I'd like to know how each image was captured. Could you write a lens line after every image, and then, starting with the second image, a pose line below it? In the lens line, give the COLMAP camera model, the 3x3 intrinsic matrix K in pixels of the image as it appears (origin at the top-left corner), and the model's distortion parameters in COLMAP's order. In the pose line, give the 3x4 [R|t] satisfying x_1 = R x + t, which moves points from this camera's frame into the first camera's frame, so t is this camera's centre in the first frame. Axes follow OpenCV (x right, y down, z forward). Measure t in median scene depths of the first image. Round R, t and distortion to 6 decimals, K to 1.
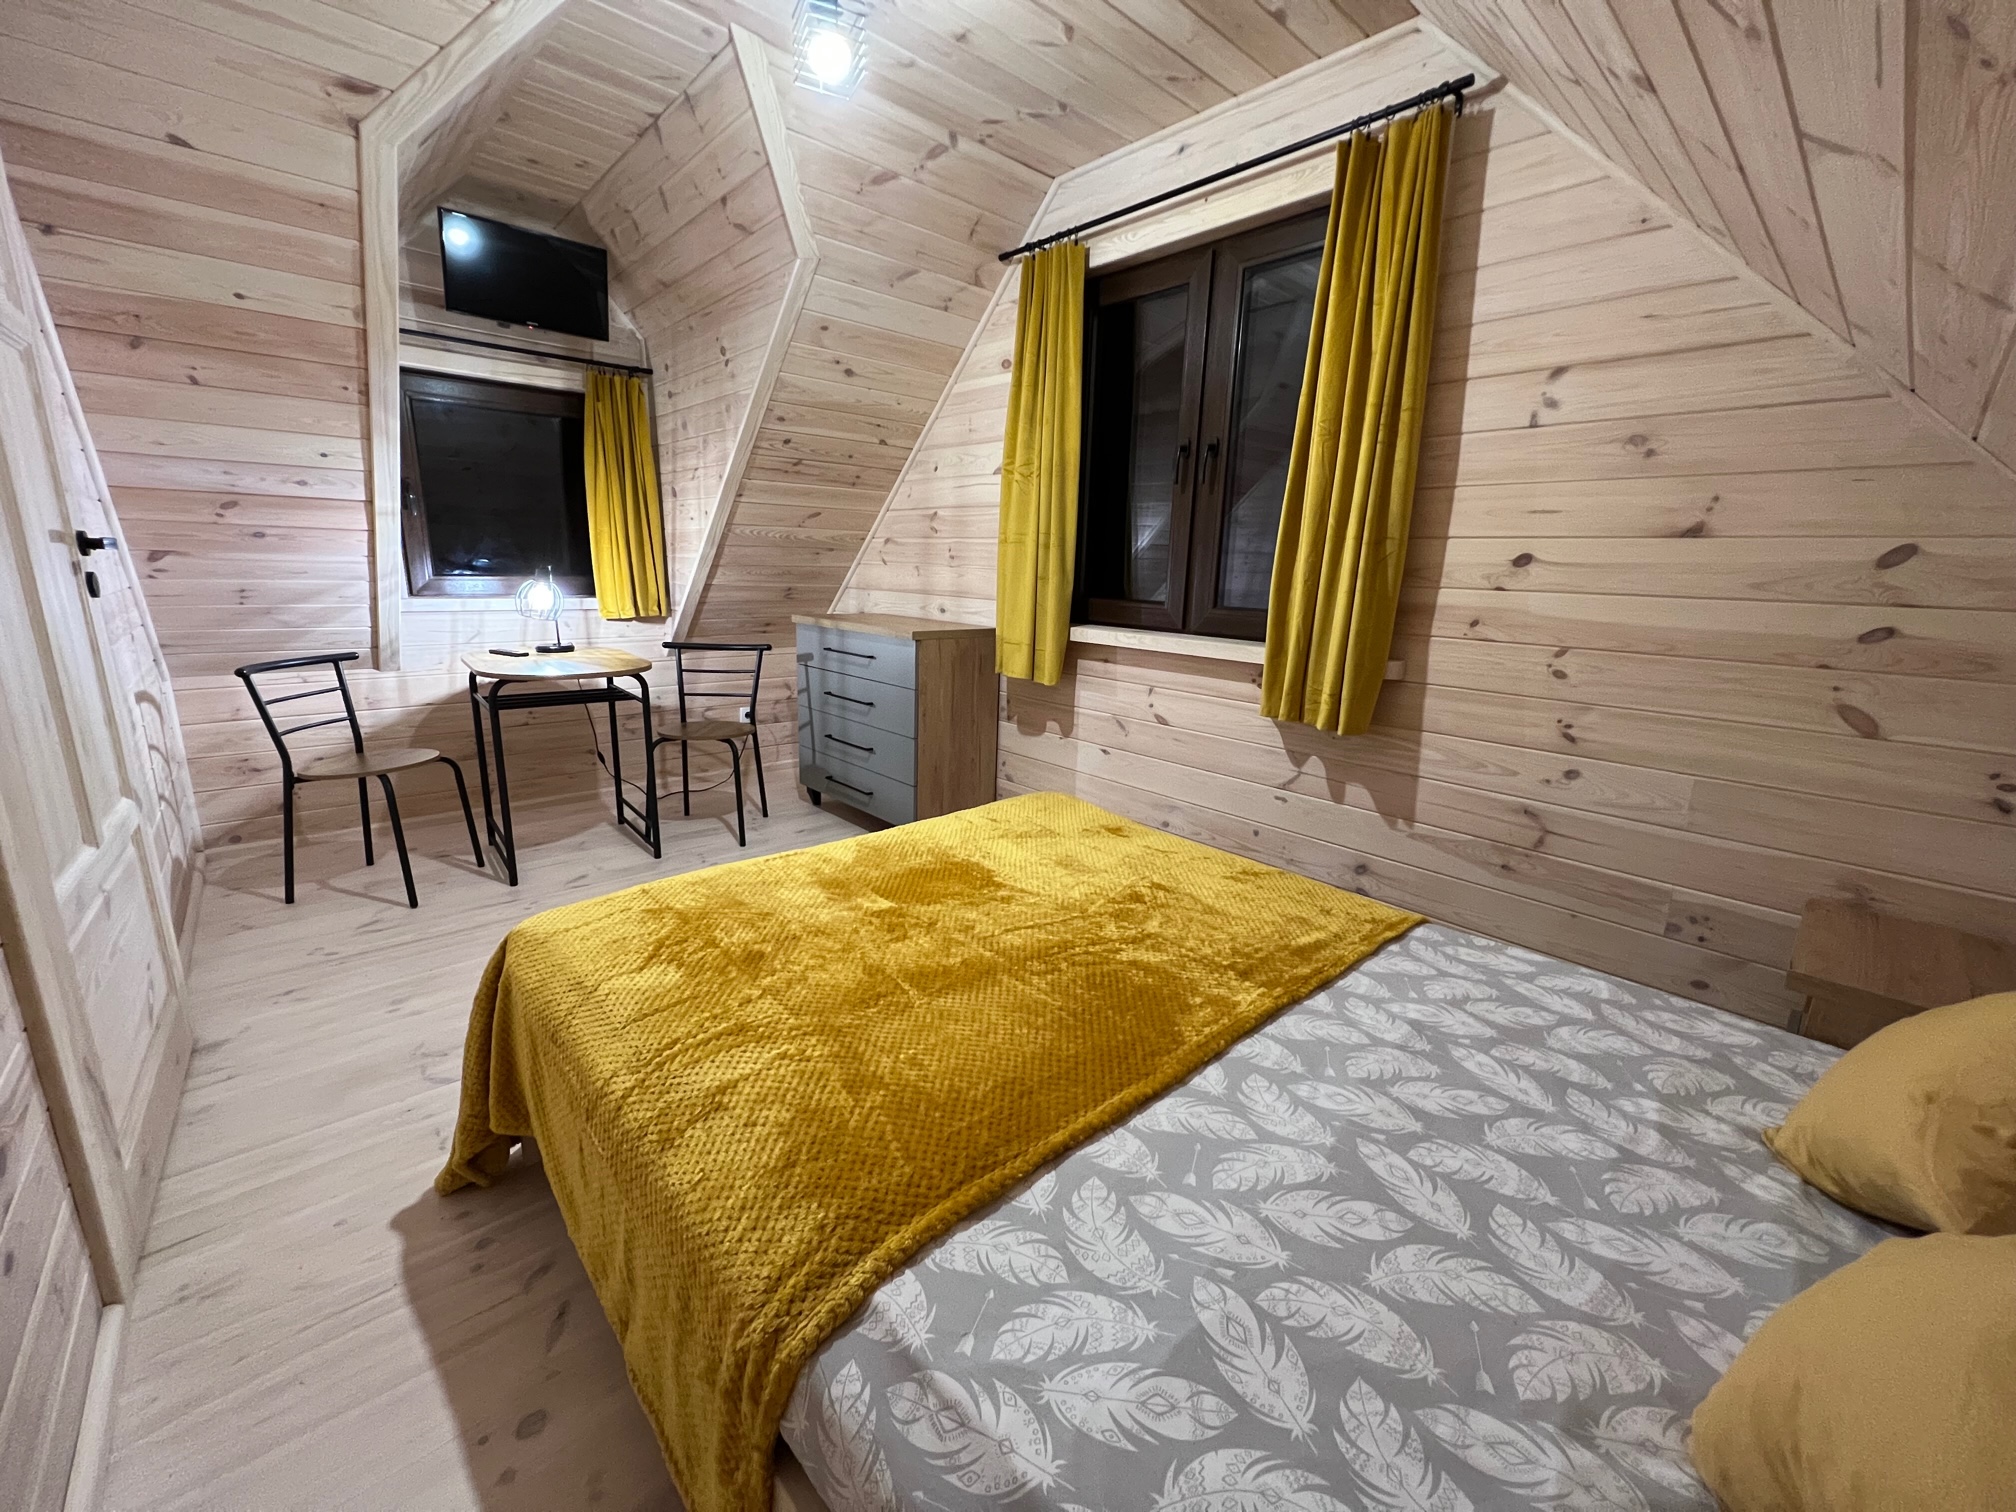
lens RADIAL K [[802.9, 0, 1008.6], [0, 802.9, 750.7], [0, 0, 1]] dist [-0.001518, -0.000469]
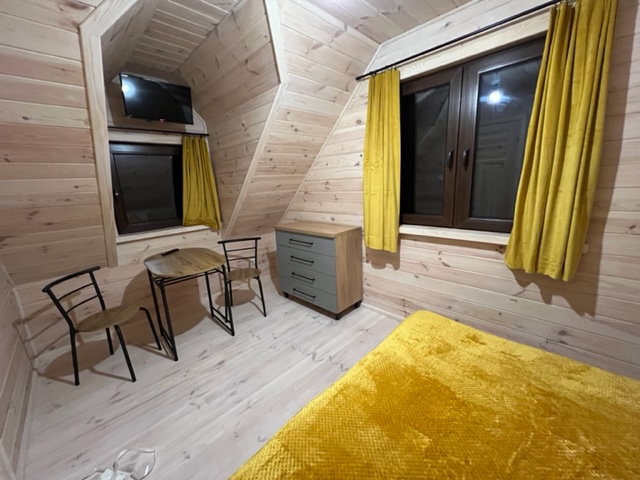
lens RADIAL K [[254.9, 0, 319.7], [0, 254.9, 238.1], [0, 0, 1]] dist [-0.001518, -0.000469]
pose [[0.995610, -0.088530, 0.030389, -0.216083], [0.088918, 0.995971, -0.011652, -0.154325], [-0.029235, 0.014303, 0.999470, 0.274101]]
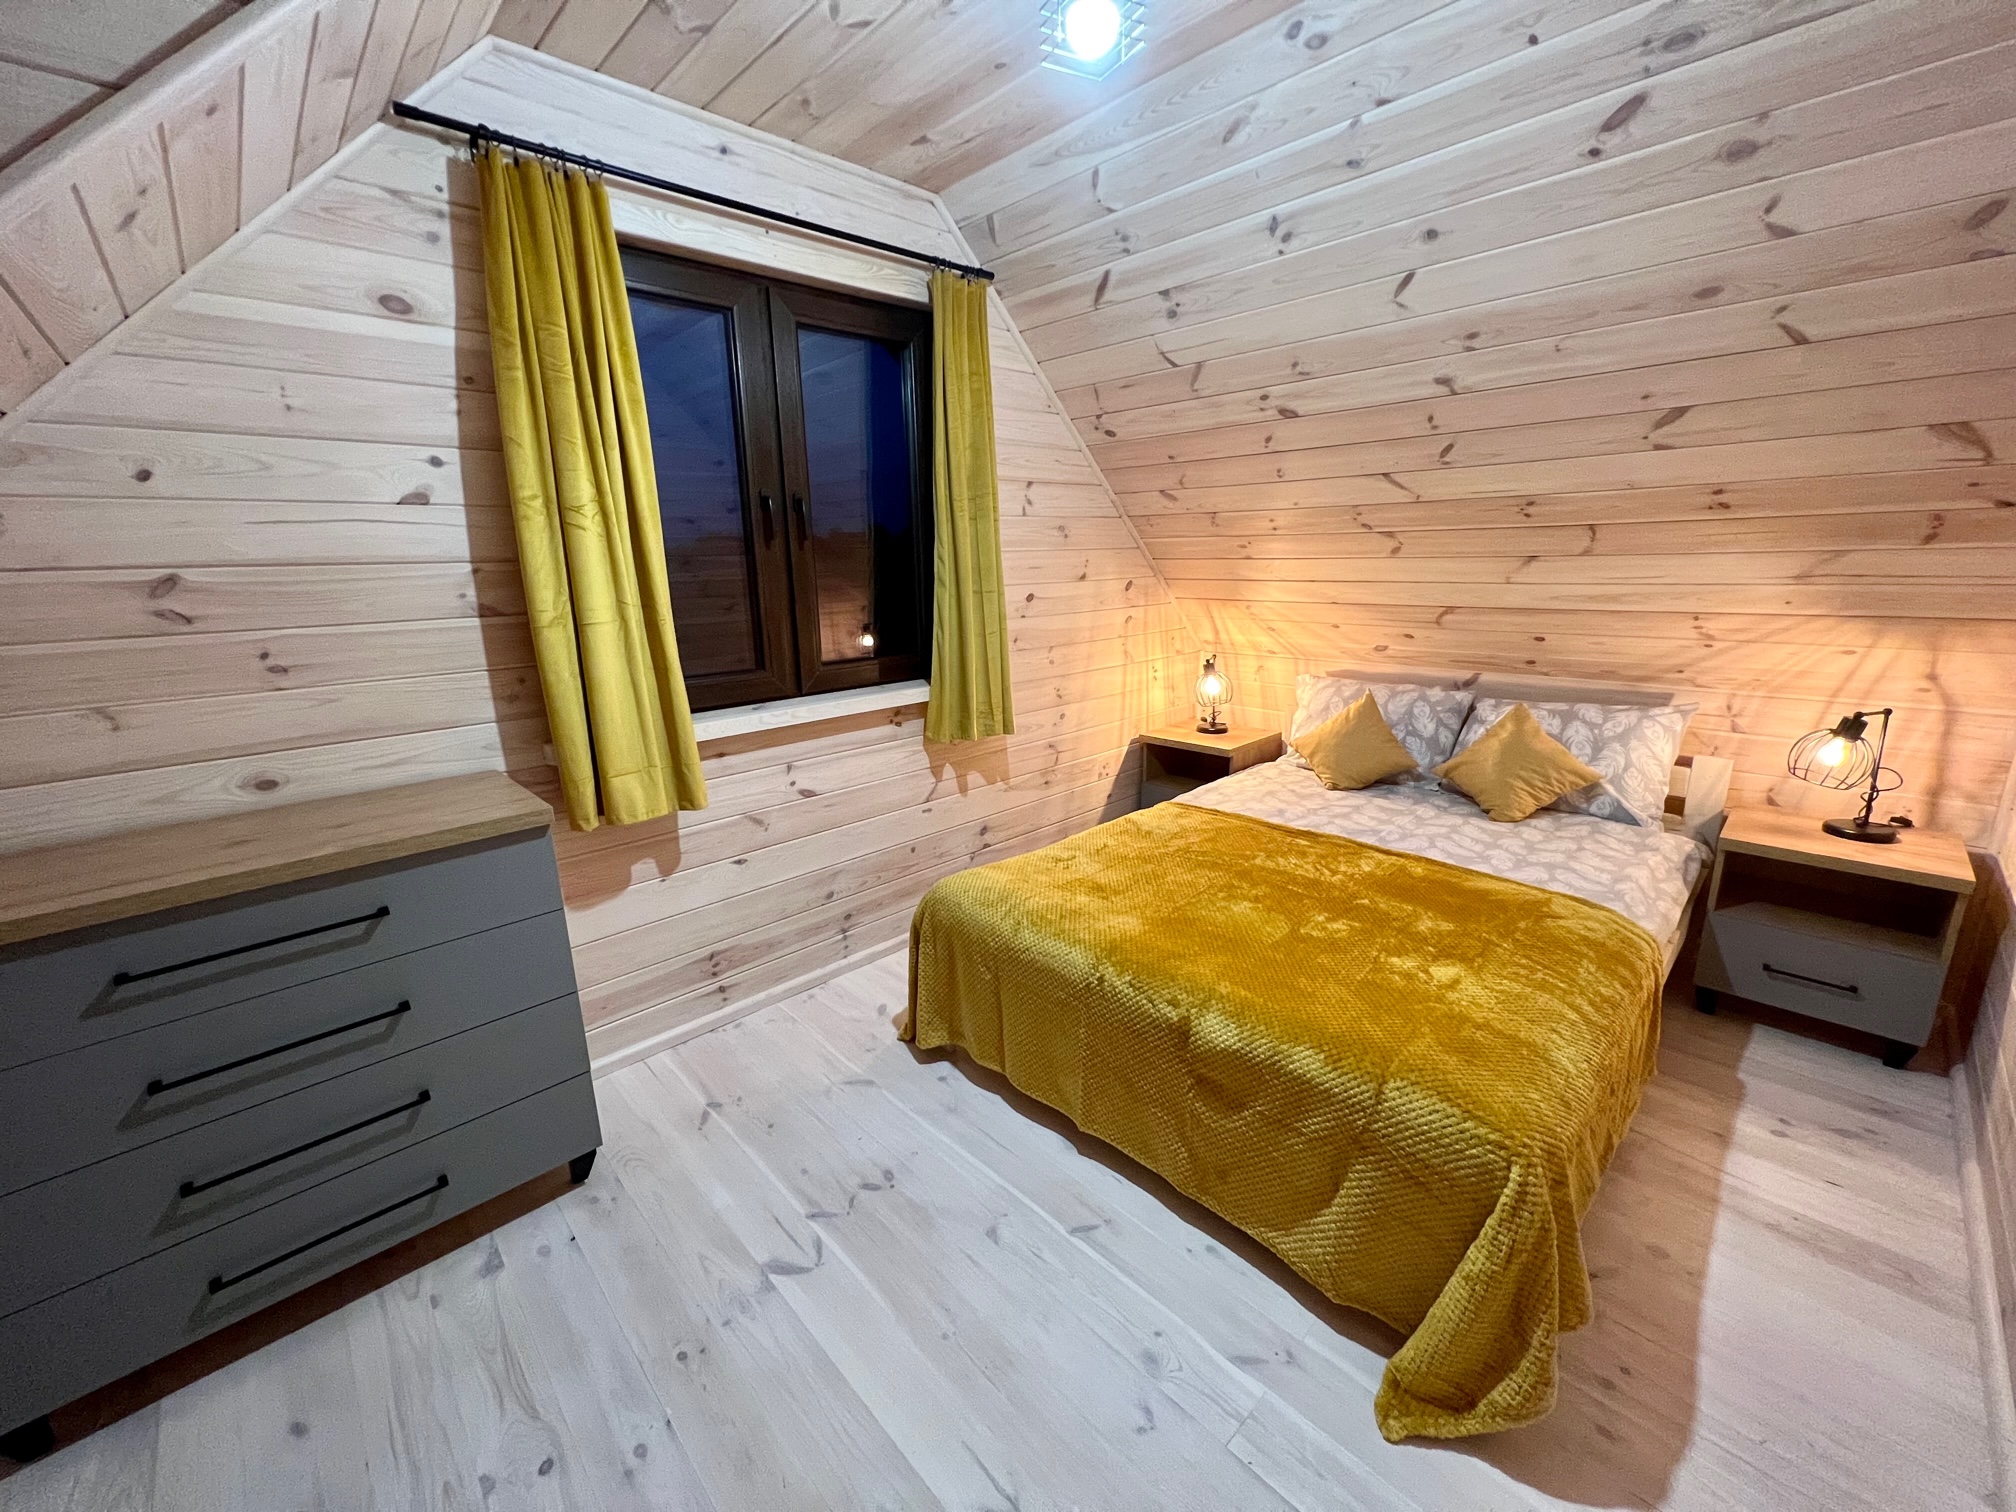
lens RADIAL K [[802.9, 0, 1000.9], [0, 802.9, 745.3], [0, 0, 1]] dist [-0.001518, -0.000469]
pose [[-0.015776, -0.263667, 0.964485, -0.739250], [0.248847, 0.933218, 0.259190, -0.294824], [-0.968414, 0.244098, 0.050890, 0.788644]]
